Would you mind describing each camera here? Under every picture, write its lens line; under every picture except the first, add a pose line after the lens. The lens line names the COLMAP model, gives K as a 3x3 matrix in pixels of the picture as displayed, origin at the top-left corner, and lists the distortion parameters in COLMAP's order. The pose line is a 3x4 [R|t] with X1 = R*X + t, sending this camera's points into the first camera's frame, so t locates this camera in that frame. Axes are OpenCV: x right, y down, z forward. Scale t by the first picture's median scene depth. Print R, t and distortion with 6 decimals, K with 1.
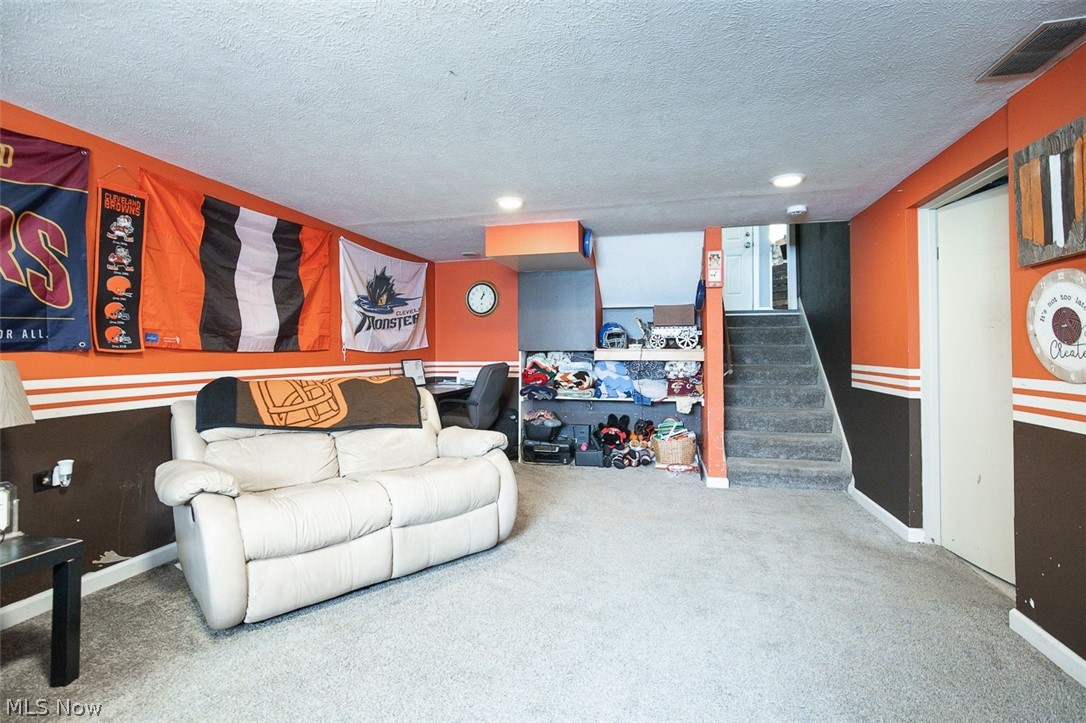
lens RADIAL K [[507.3, 0, 543.2], [0, 507.3, 347.3], [0, 0, 1]] dist [-0.007928, 0.000182]
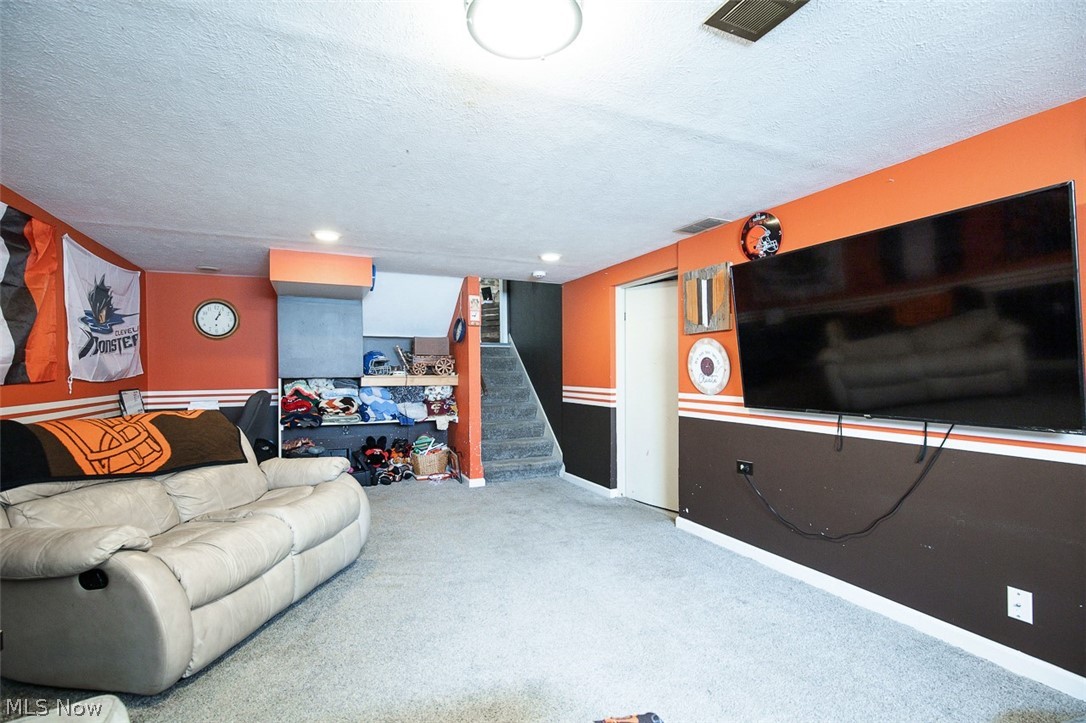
lens RADIAL K [[506.7, 0, 541.7], [0, 506.7, 380.0], [0, 0, 1]] dist [-0.001654, 0.000125]
pose [[0.776344, -0.011802, 0.630200, -0.304304], [-0.002504, 0.999759, 0.021807, -0.012810], [-0.630305, -0.018508, 0.776127, -0.062164]]
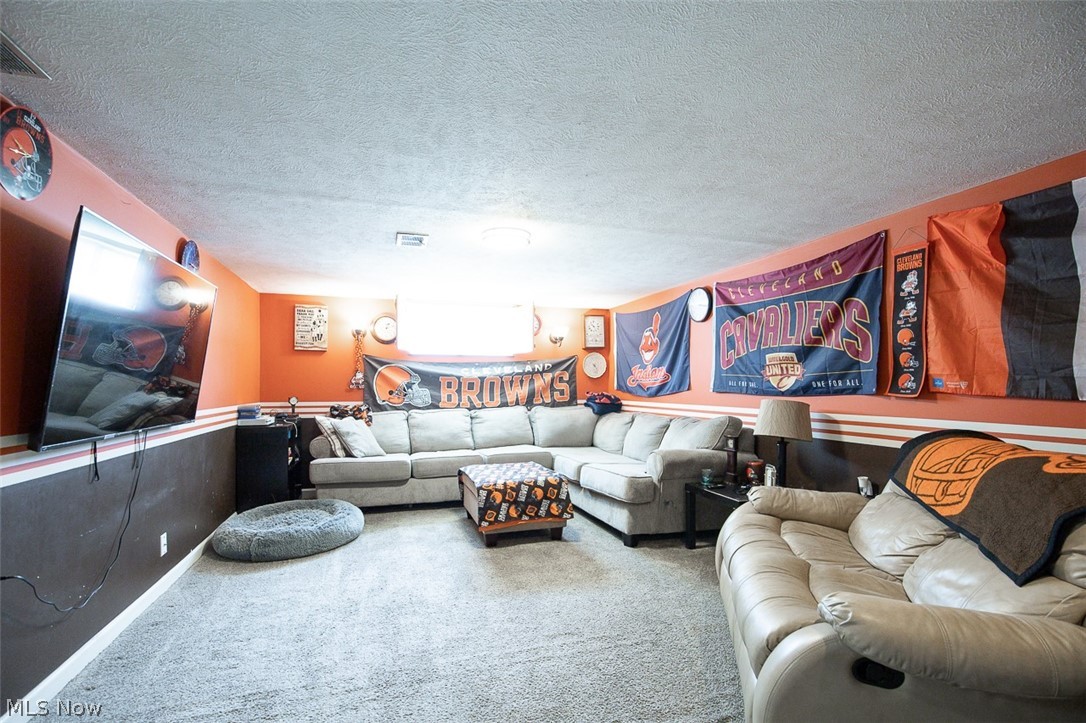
lens RADIAL K [[506.7, 0, 541.7], [0, 506.7, 380.0], [0, 0, 1]] dist [-0.001654, 0.000125]
pose [[-0.844247, -0.004021, -0.535939, 0.247529], [0.004764, 0.999876, -0.015007, -0.007897], [0.535933, -0.015223, -0.844123, 0.855820]]
